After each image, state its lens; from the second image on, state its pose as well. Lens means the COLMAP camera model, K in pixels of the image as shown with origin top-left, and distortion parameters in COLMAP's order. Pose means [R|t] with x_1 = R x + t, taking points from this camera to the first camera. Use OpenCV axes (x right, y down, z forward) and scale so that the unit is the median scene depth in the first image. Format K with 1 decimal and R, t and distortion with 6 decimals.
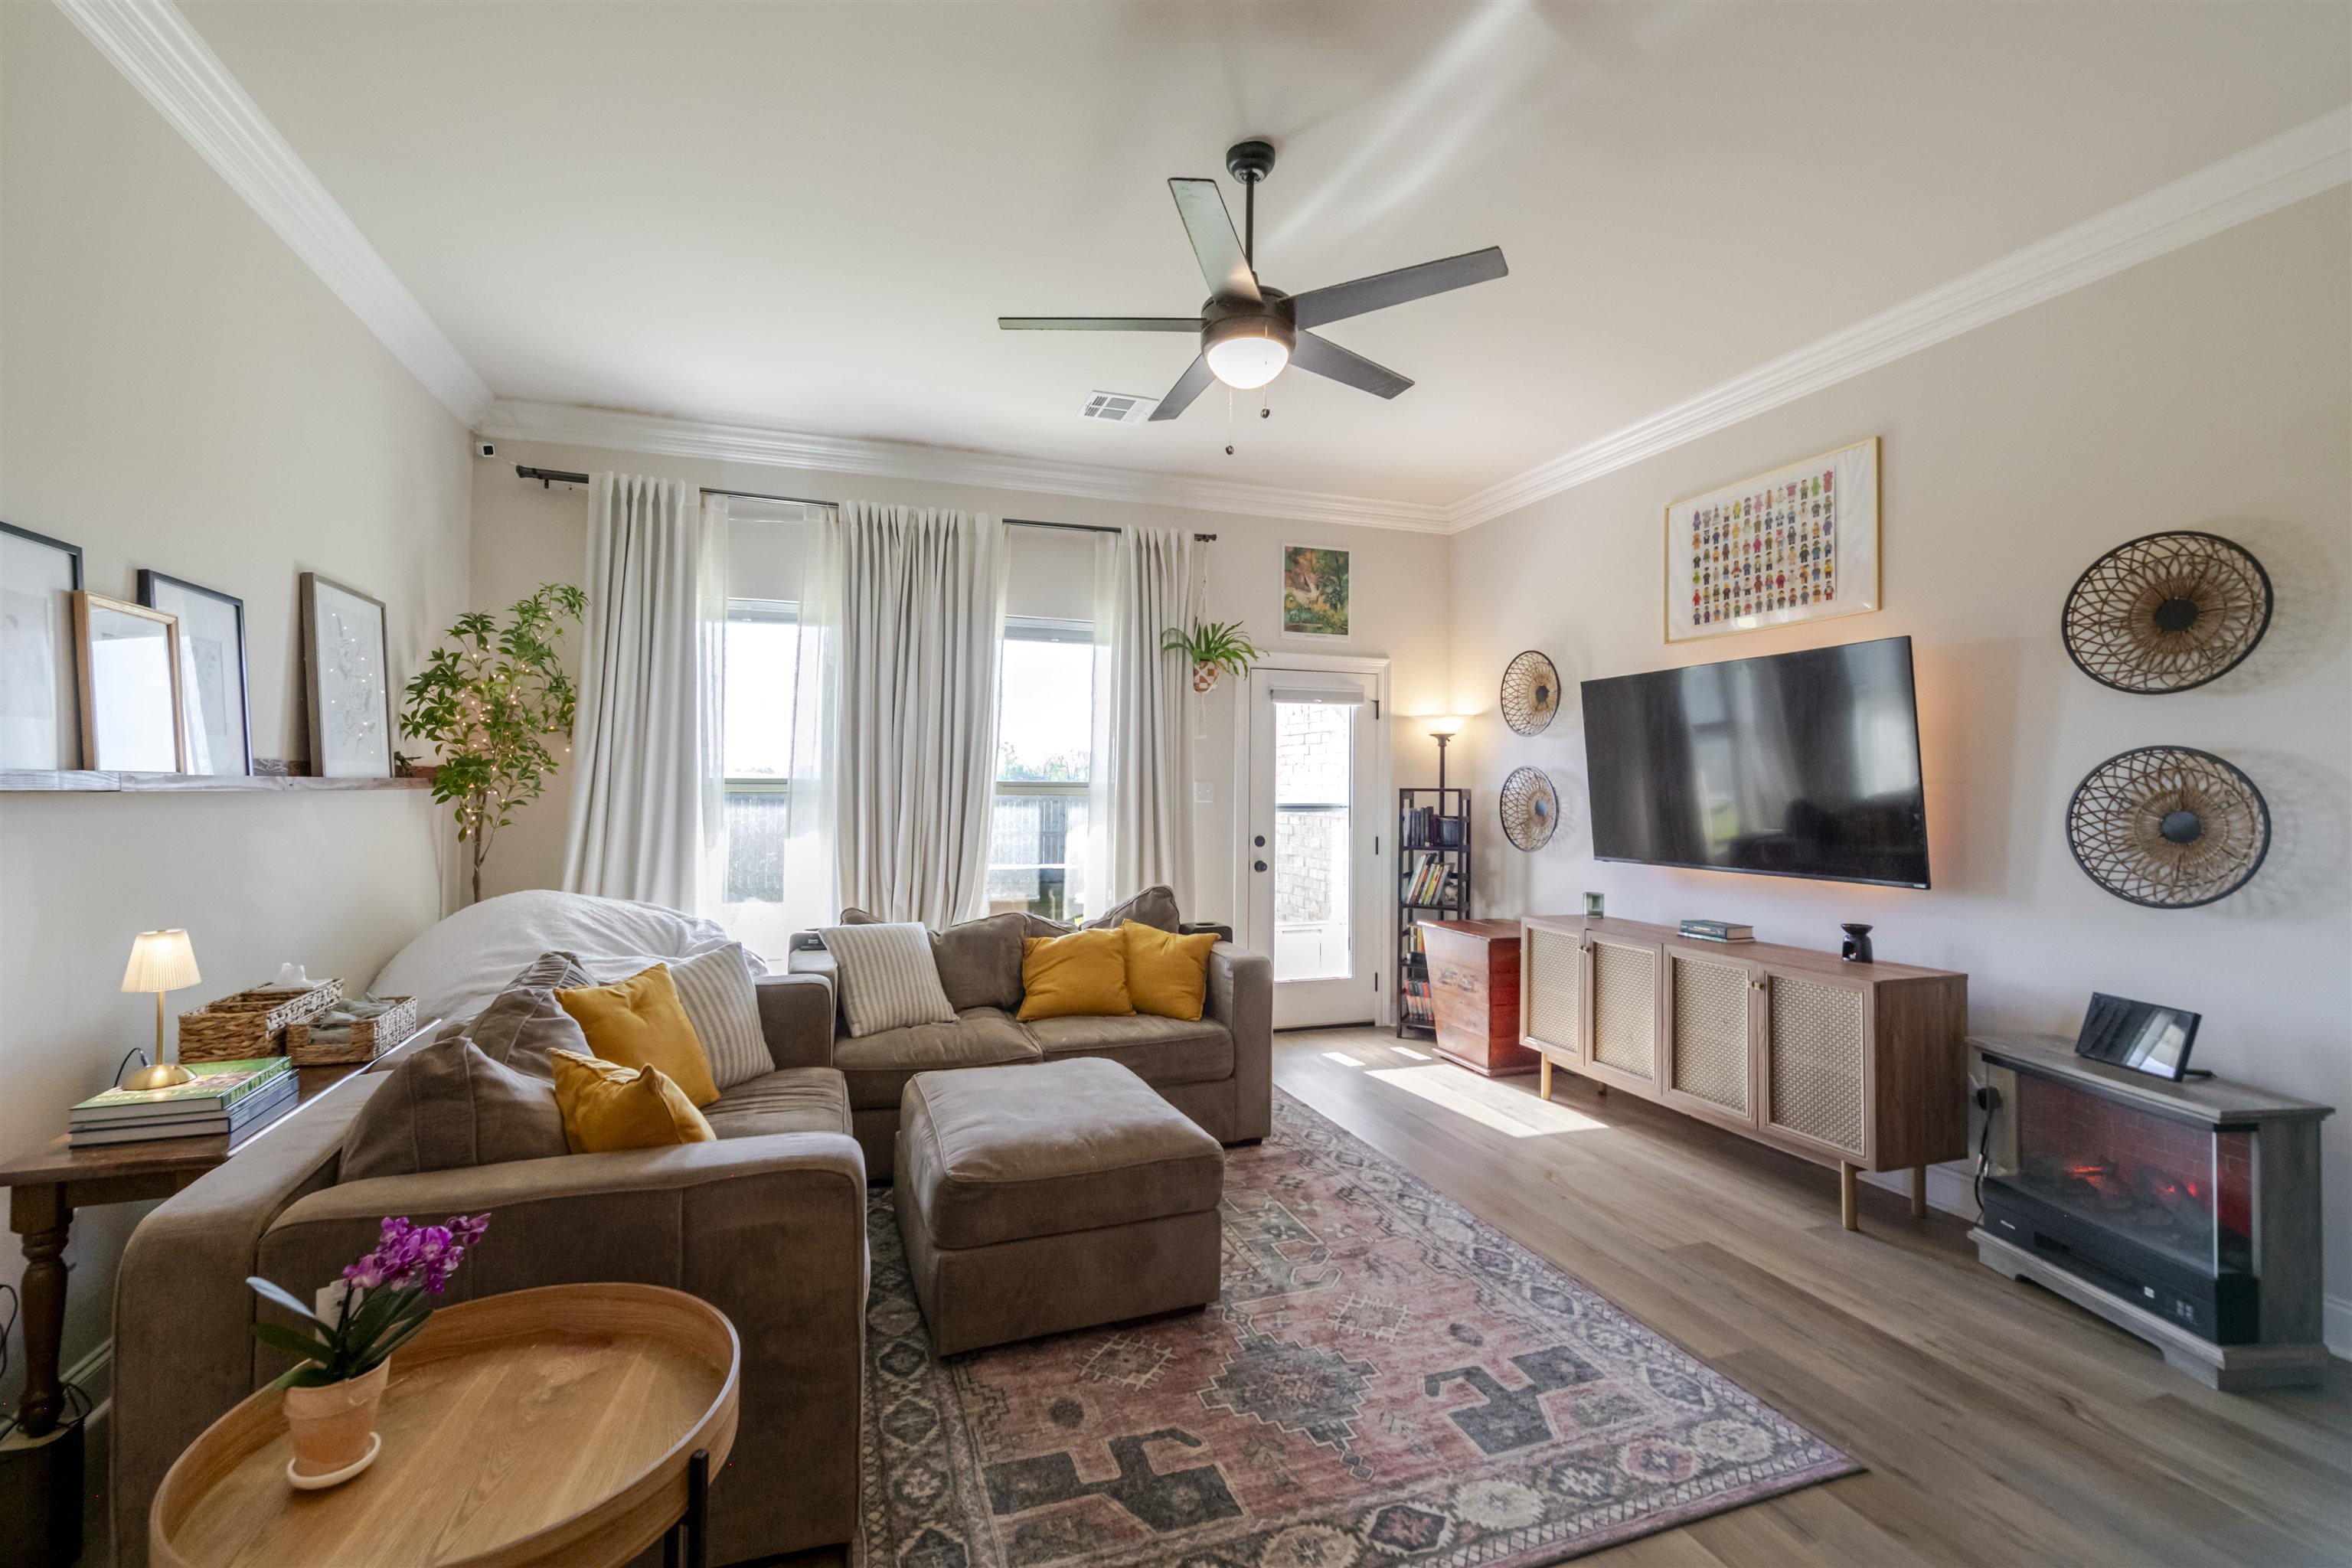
lens RADIAL K [[948.8, 0, 1171.0], [0, 948.8, 767.7], [0, 0, 1]] dist [0.002449, -0.000307]
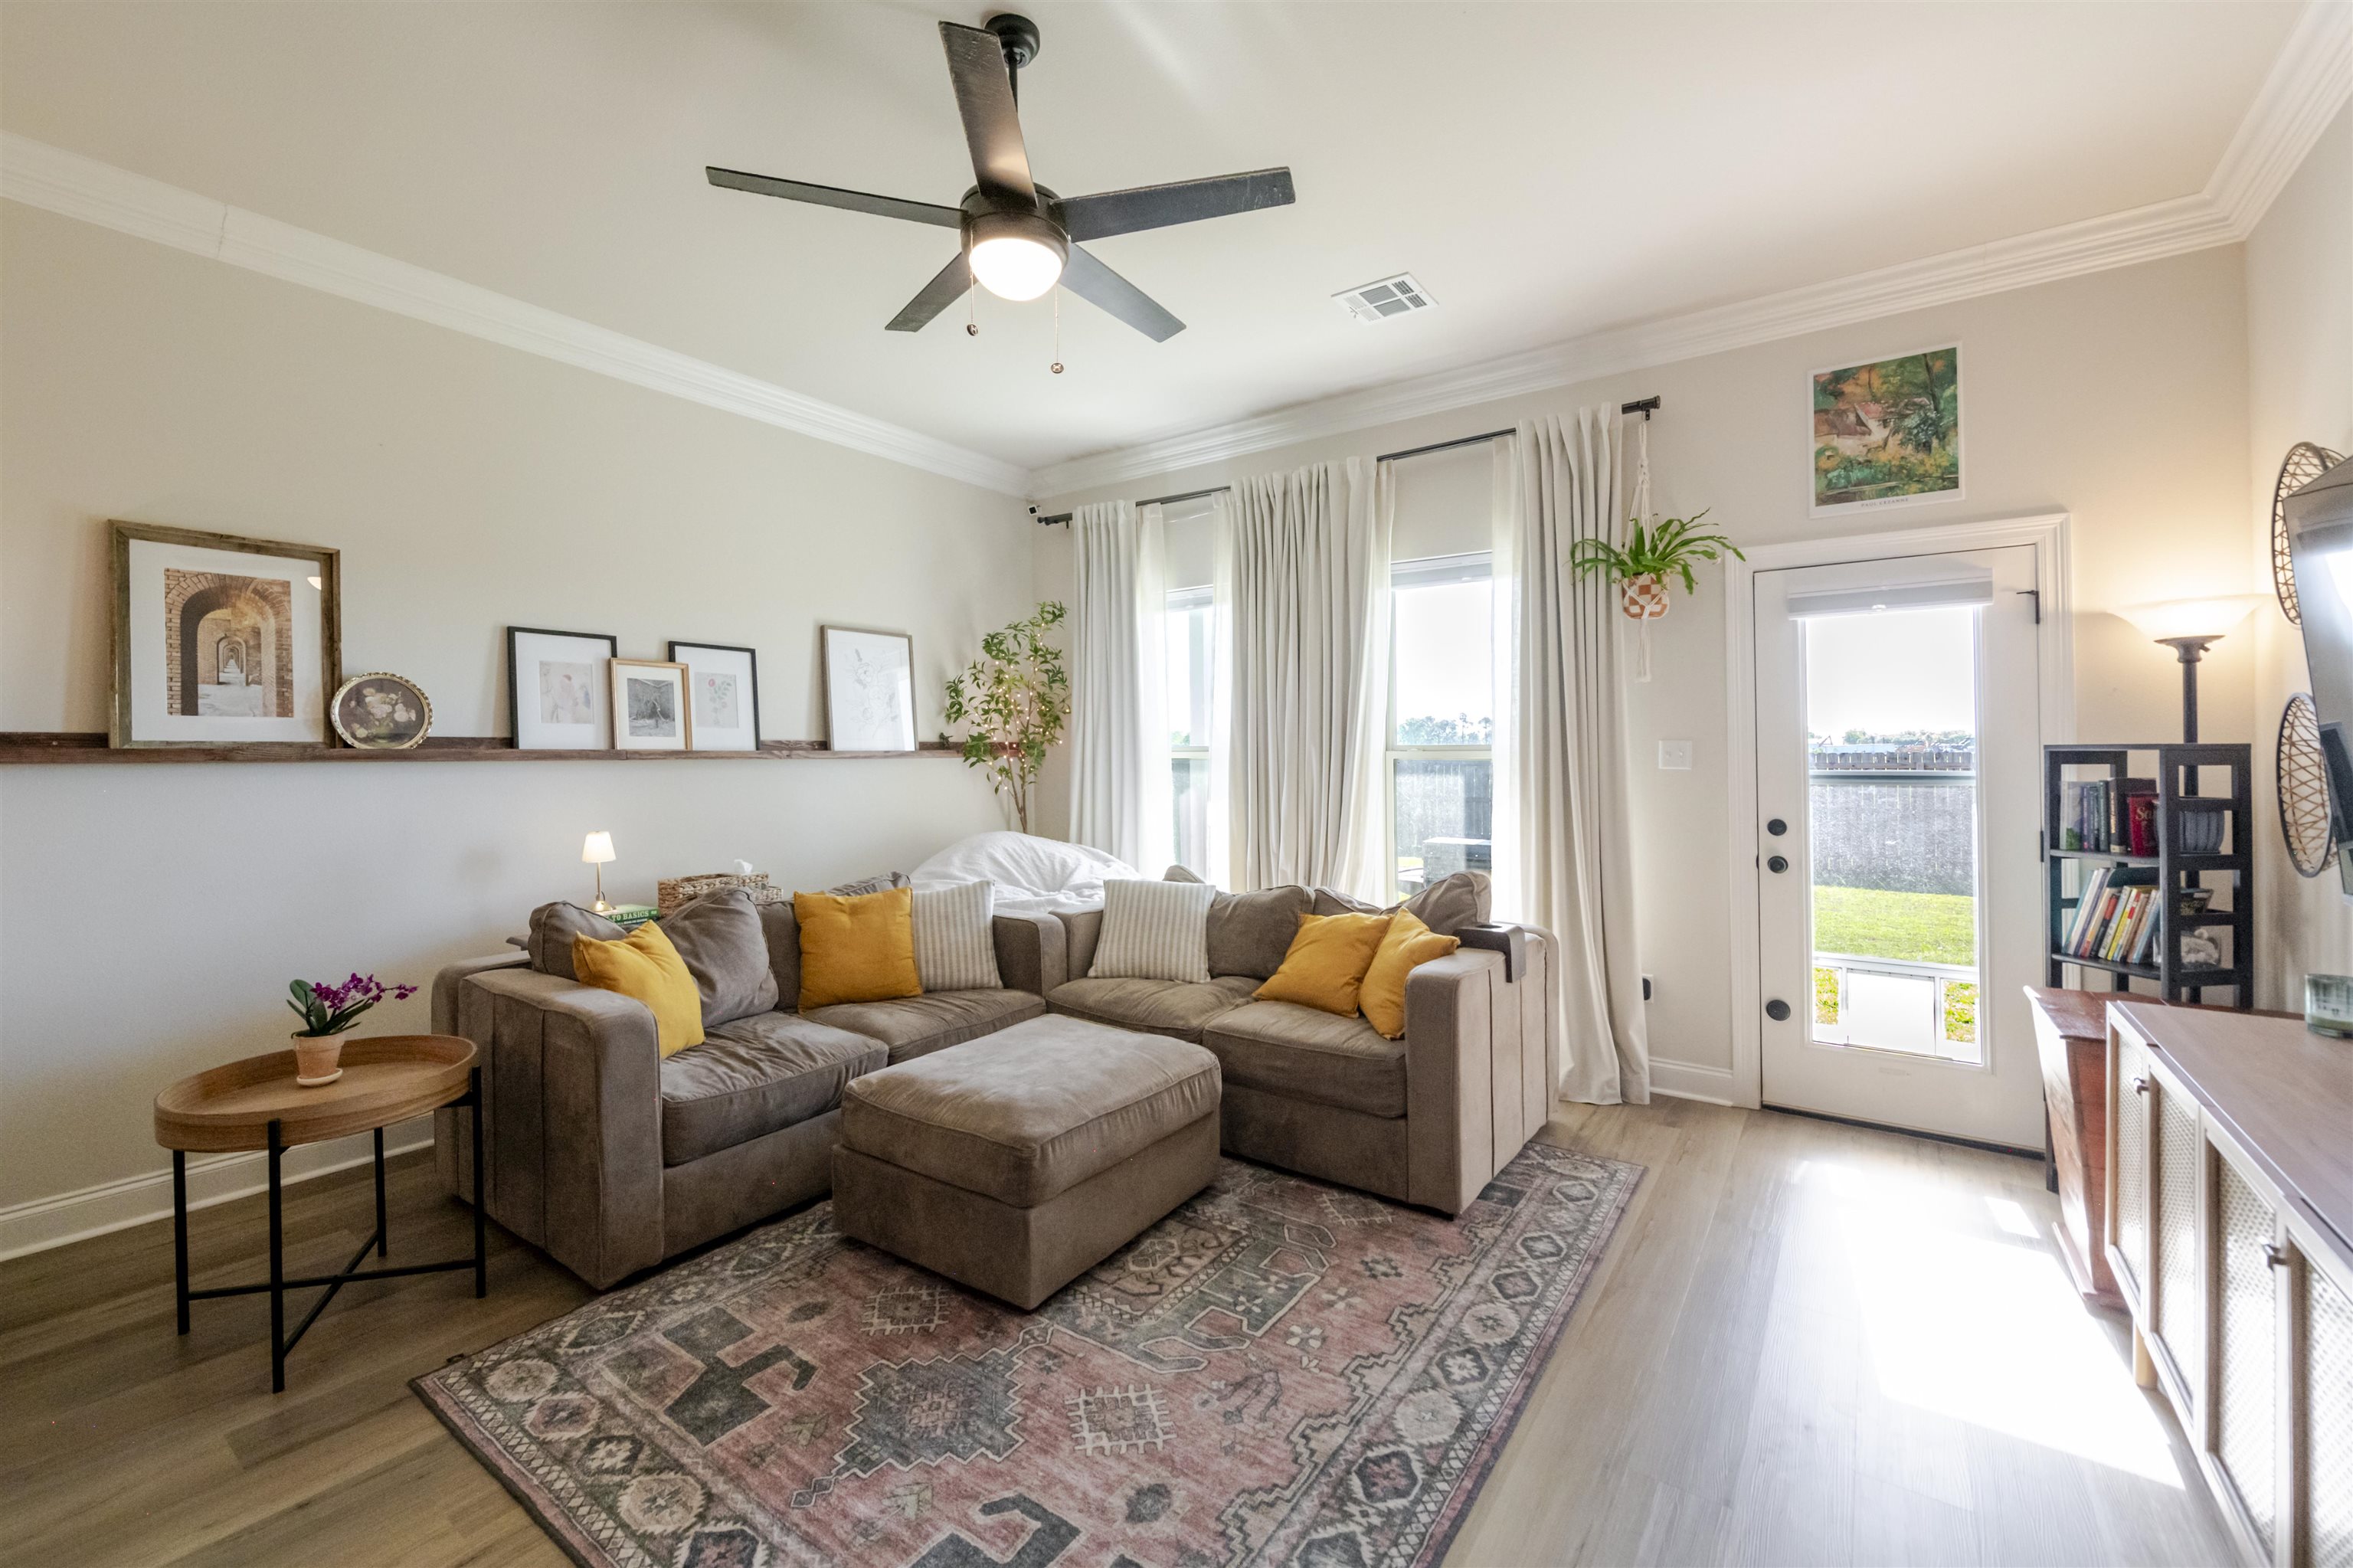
lens RADIAL K [[959.4, 0, 1174.1], [0, 959.4, 751.8], [0, 0, 1]] dist [0.001834, -0.003574]
pose [[0.594145, -0.012086, -0.804267, 0.455594], [0.026215, 0.999647, 0.004344, 0.011885], [0.803931, -0.023664, 0.594252, 0.296979]]
